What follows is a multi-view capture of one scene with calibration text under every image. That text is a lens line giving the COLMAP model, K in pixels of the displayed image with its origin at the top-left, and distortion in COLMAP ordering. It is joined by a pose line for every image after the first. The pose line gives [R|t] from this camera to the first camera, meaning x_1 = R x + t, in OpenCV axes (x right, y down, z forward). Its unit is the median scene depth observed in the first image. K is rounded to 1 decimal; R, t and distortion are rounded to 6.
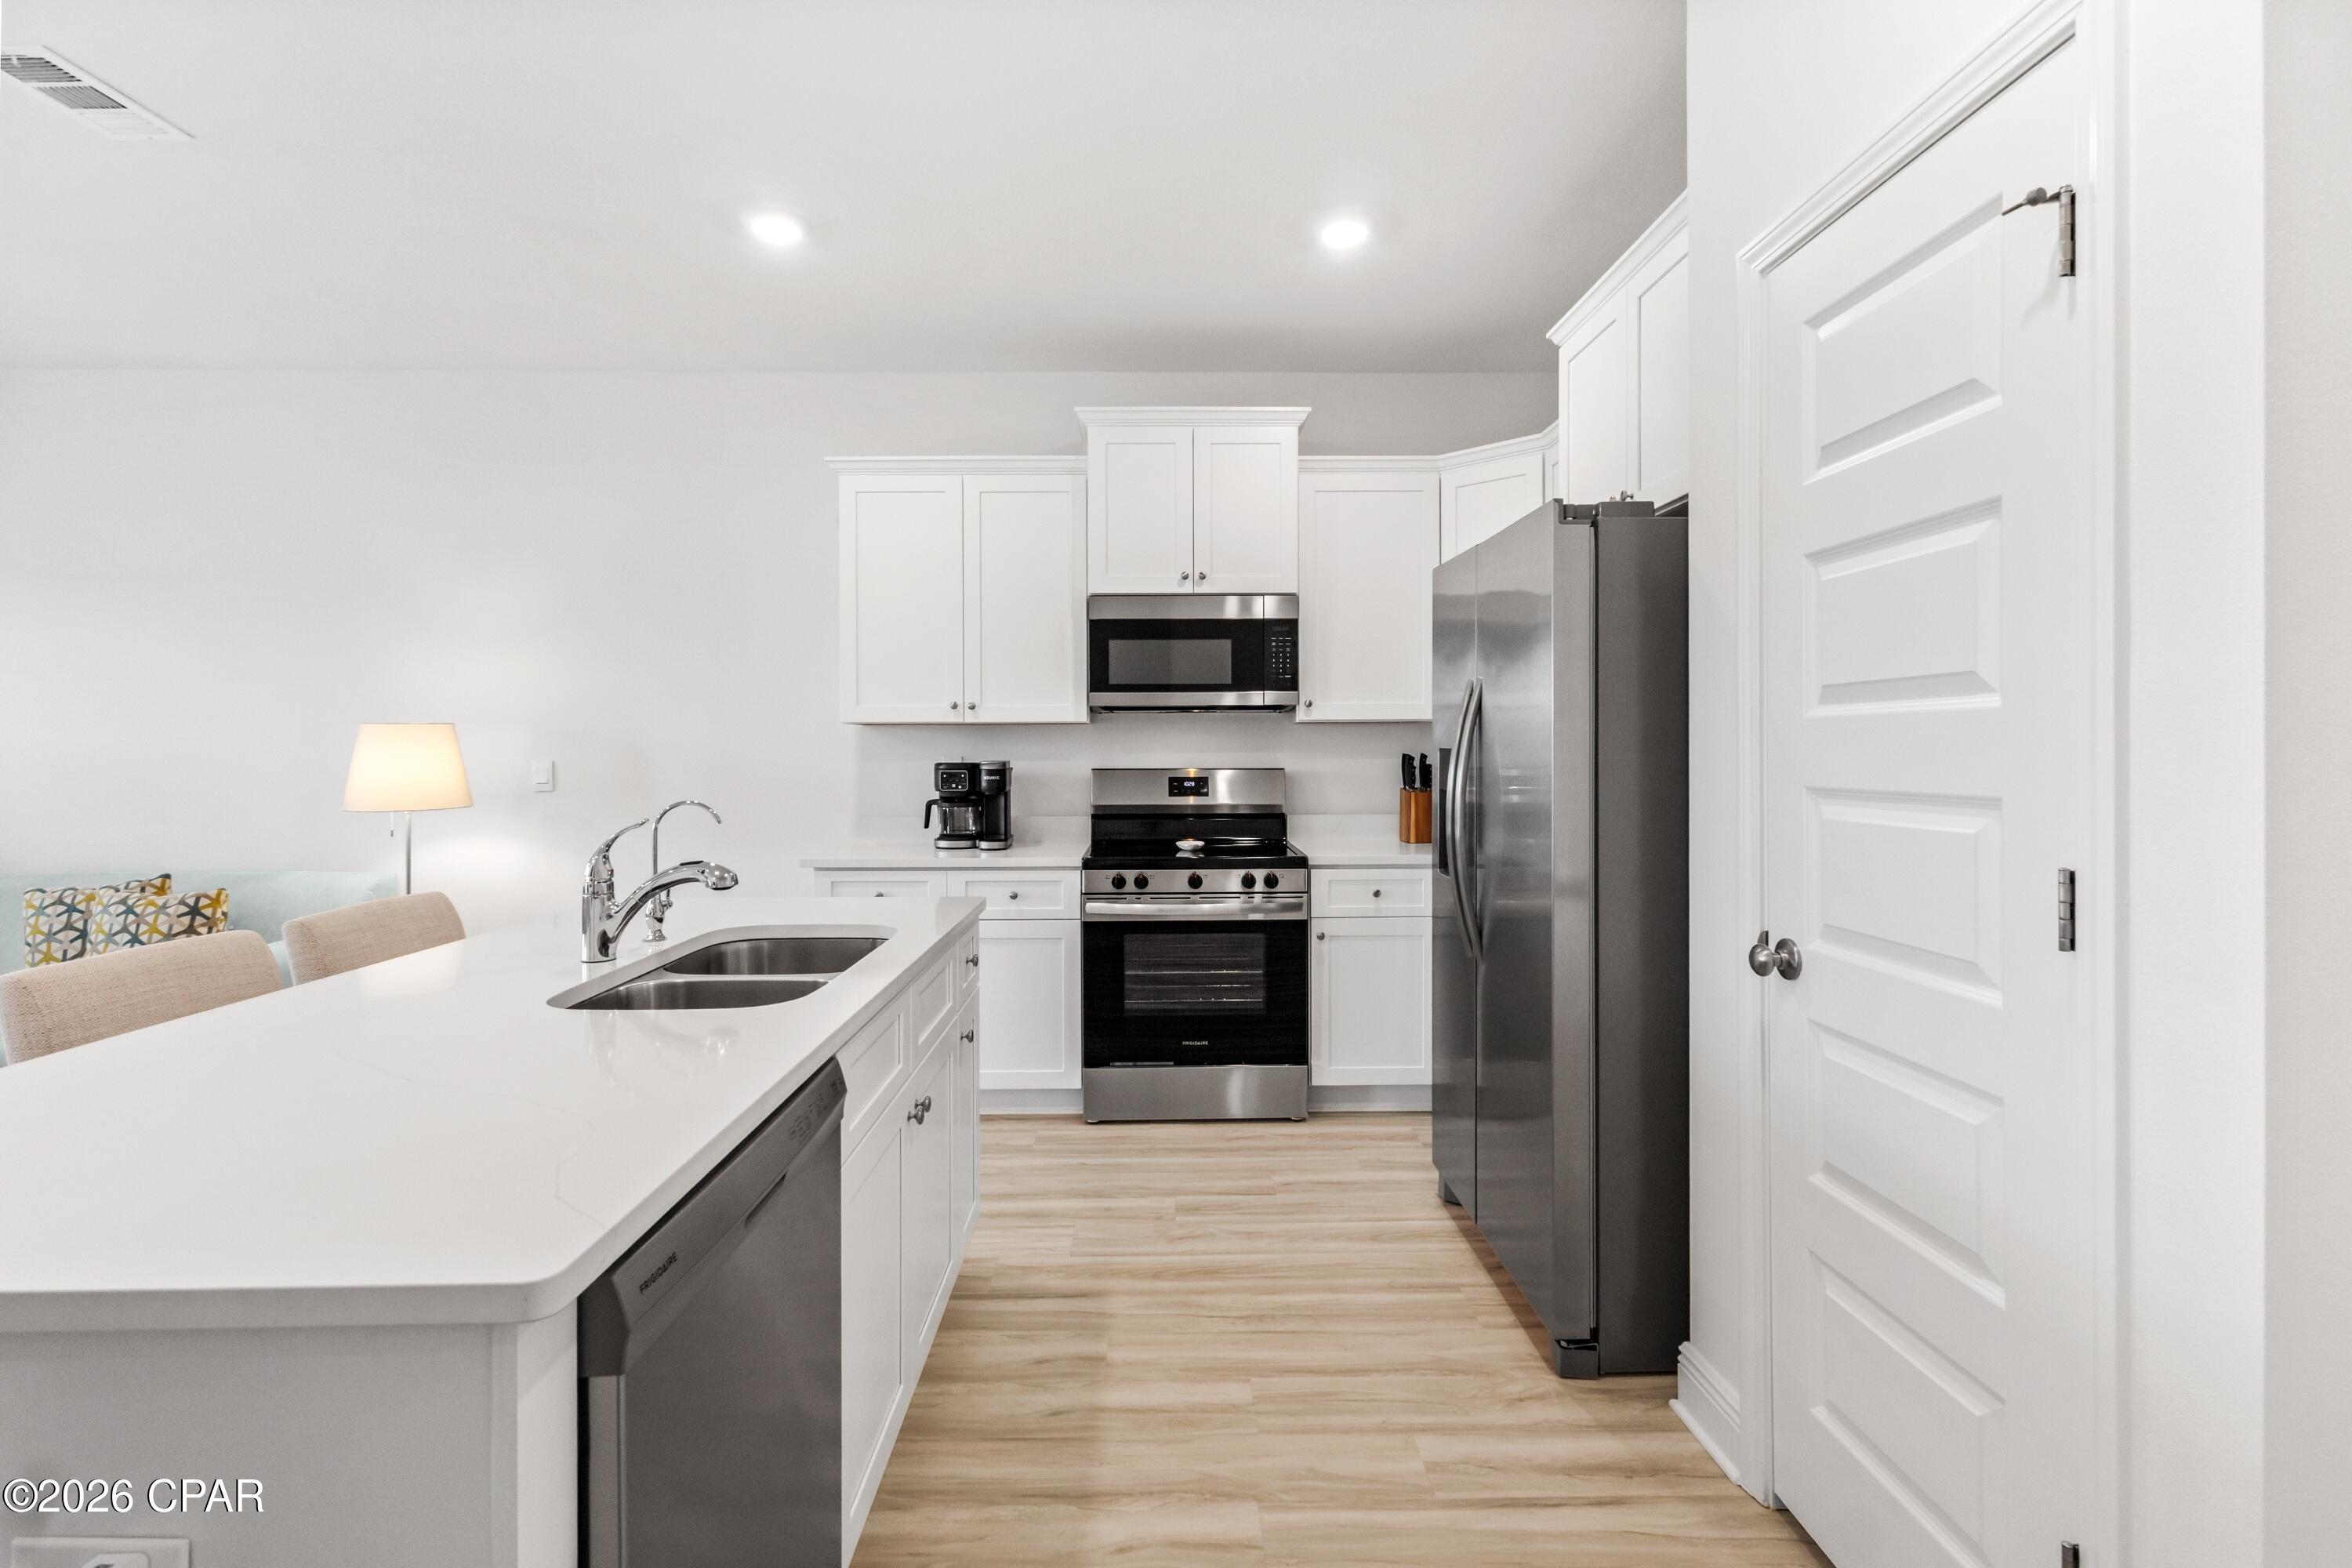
lens RADIAL K [[1110.9, 0, 1151.2], [0, 1110.9, 754.3], [0, 0, 1]] dist [-0.004140, 0.004418]
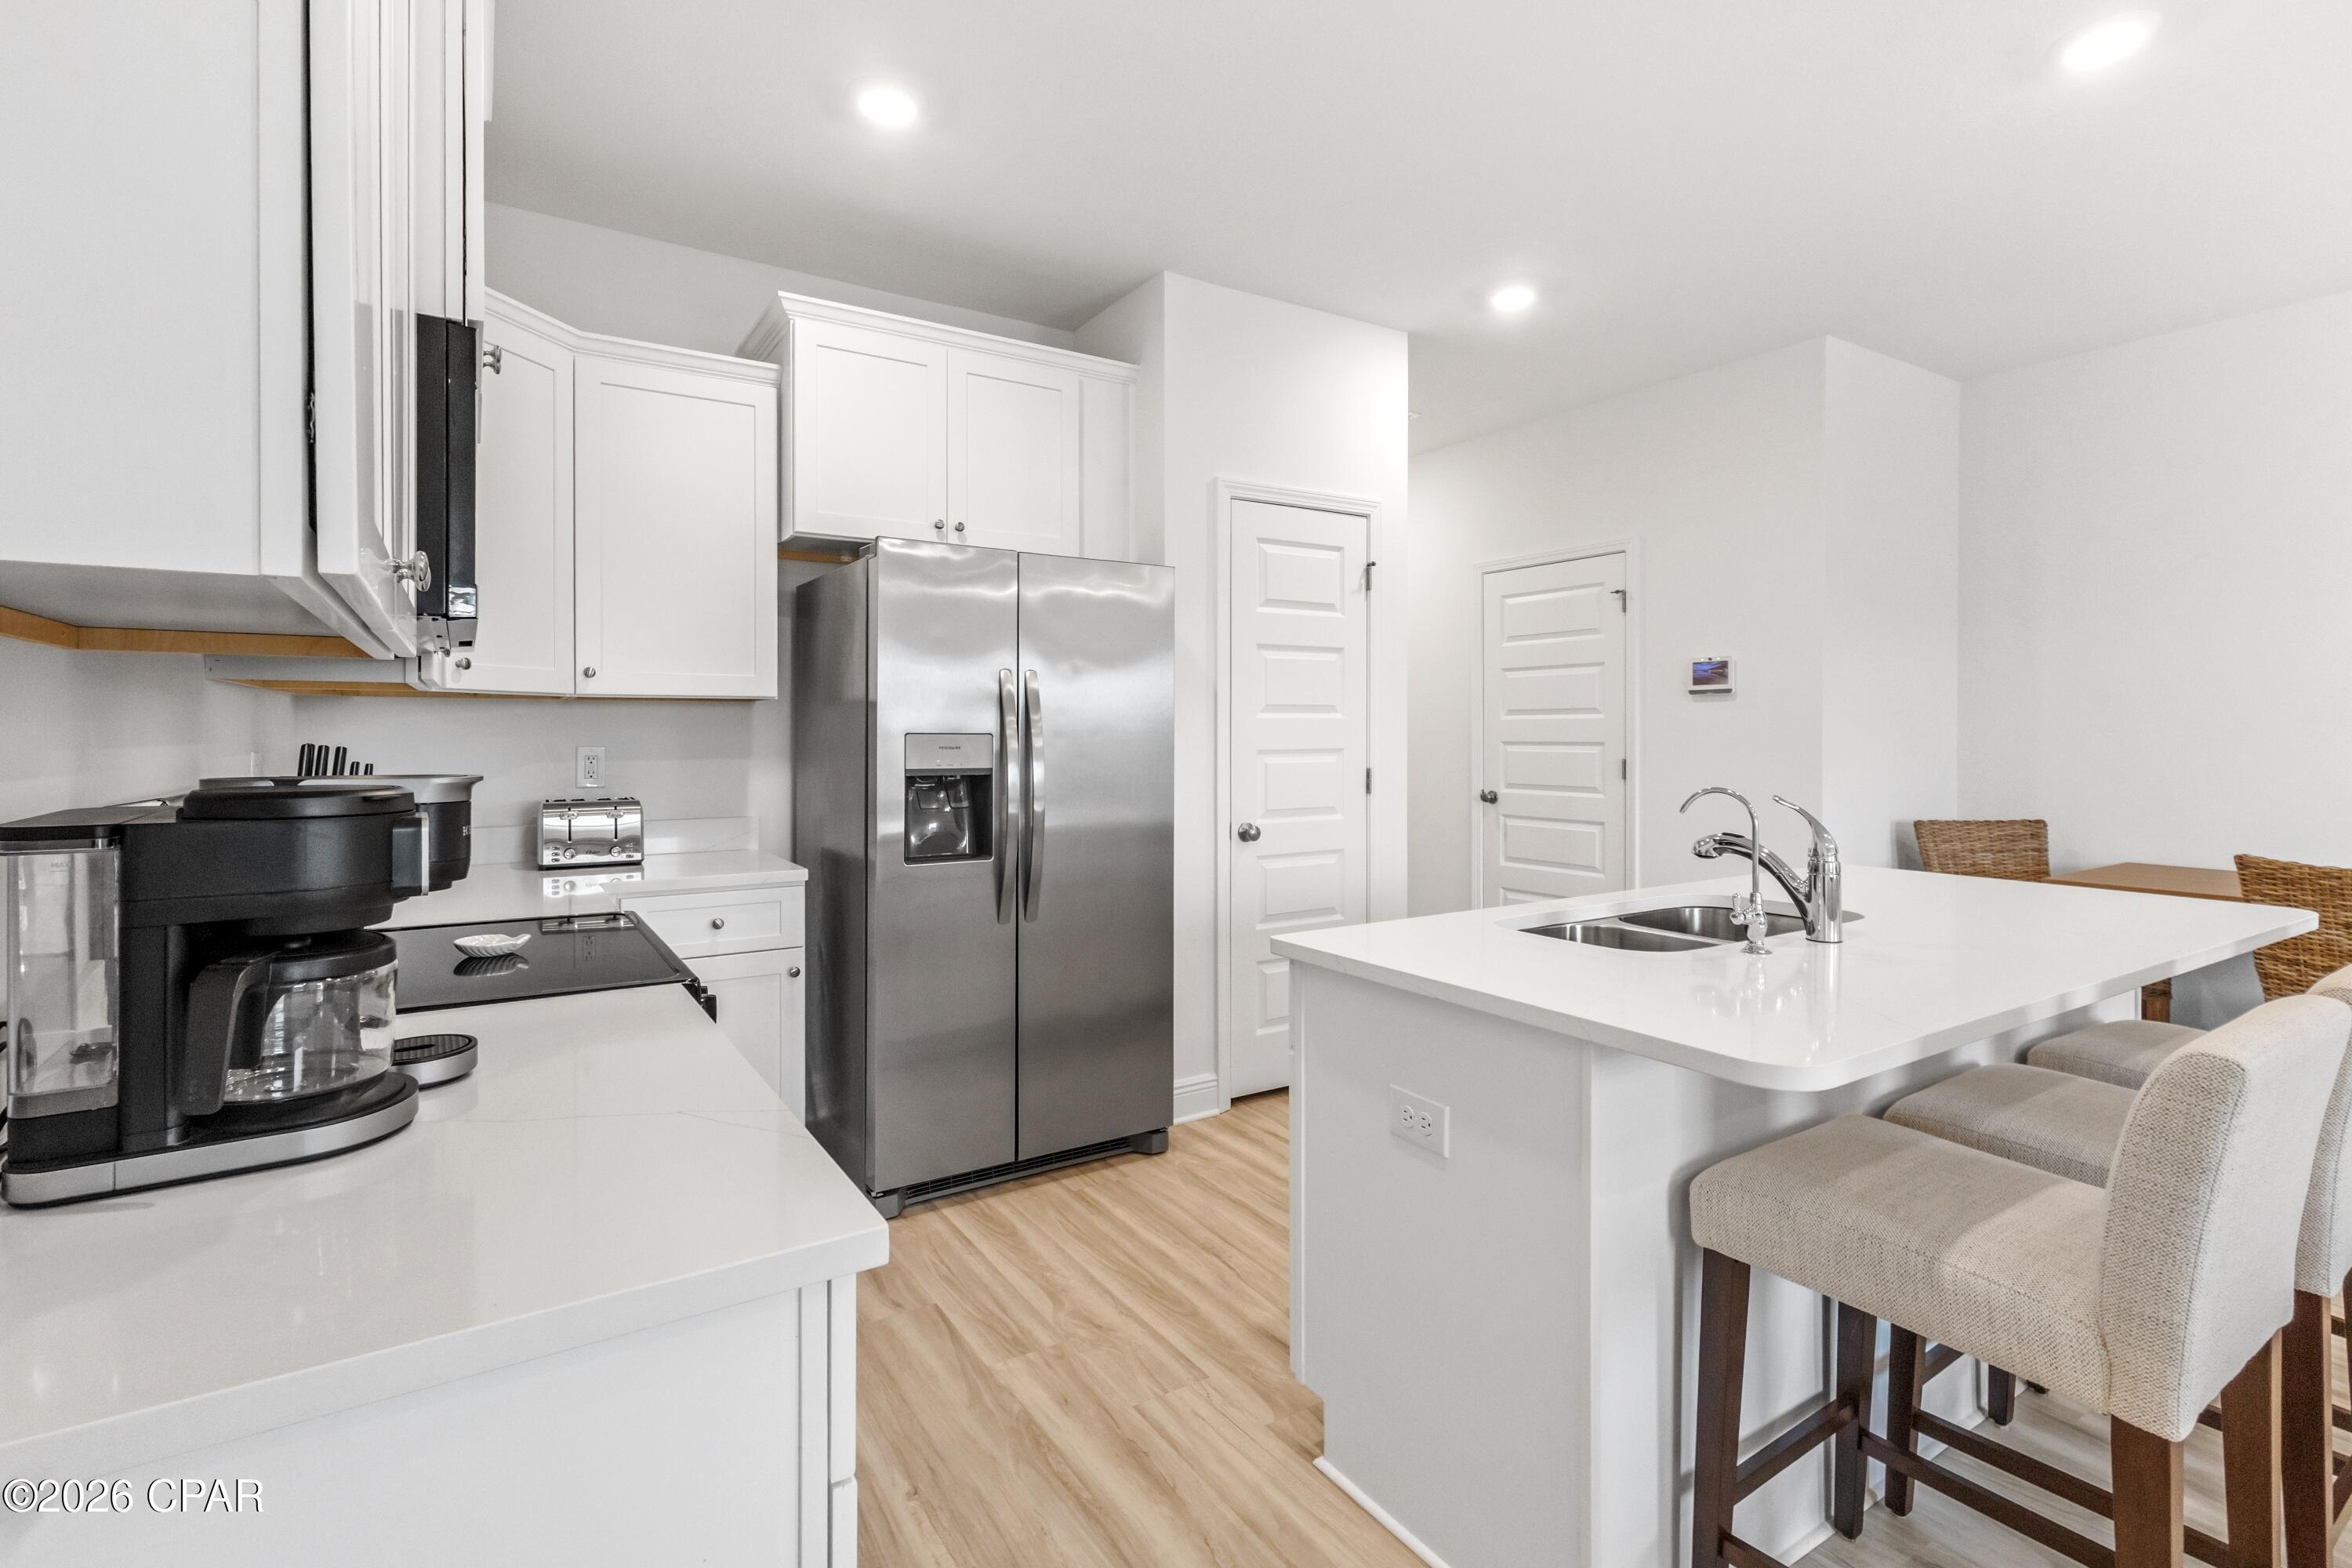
lens RADIAL K [[1110.9, 0, 1201.2], [0, 1110.9, 719.9], [0, 0, 1]] dist [-0.004140, 0.004418]
pose [[-0.559060, 0.017712, 0.828938, -0.506754], [0.015179, 0.999823, -0.011126, -0.002271], [-0.828988, 0.006363, -0.559230, 1.001661]]
